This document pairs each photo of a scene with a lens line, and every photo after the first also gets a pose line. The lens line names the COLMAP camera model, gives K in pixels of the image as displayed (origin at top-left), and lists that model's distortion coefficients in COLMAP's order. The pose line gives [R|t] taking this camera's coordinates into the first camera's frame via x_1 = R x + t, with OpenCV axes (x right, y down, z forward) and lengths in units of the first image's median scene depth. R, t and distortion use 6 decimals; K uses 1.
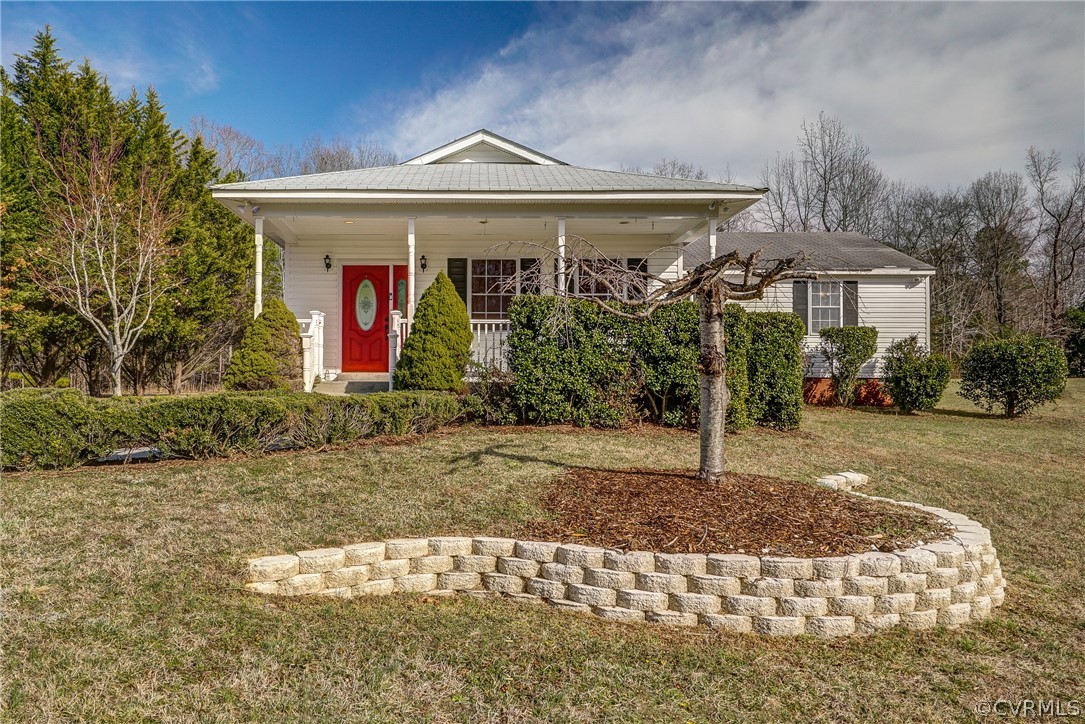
lens RADIAL K [[753.0, 0, 463.2], [0, 753.0, 358.4], [0, 0, 1]] dist [0.026823, -0.003908]
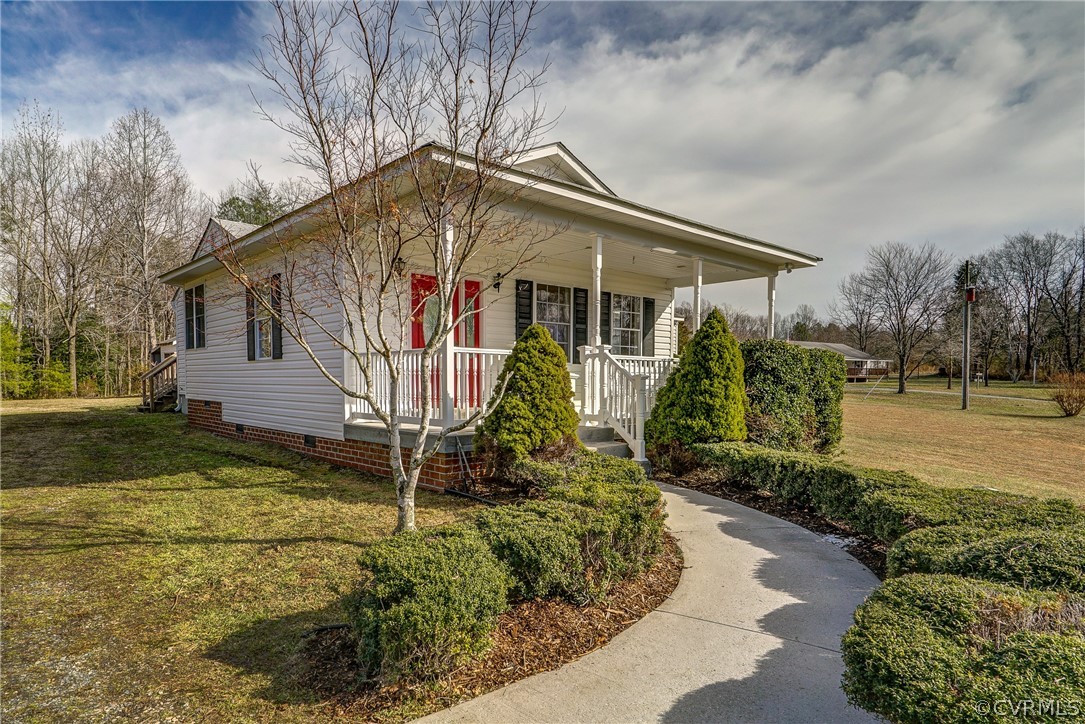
lens RADIAL K [[638.6, 0, 536.0], [0, 638.6, 394.6], [0, 0, 1]] dist [0.008939, 0.000426]
pose [[0.744135, -0.011916, 0.667923, -0.509970], [-0.024323, 0.998695, 0.044915, -0.030011], [-0.667586, -0.049668, 0.742874, 0.412733]]
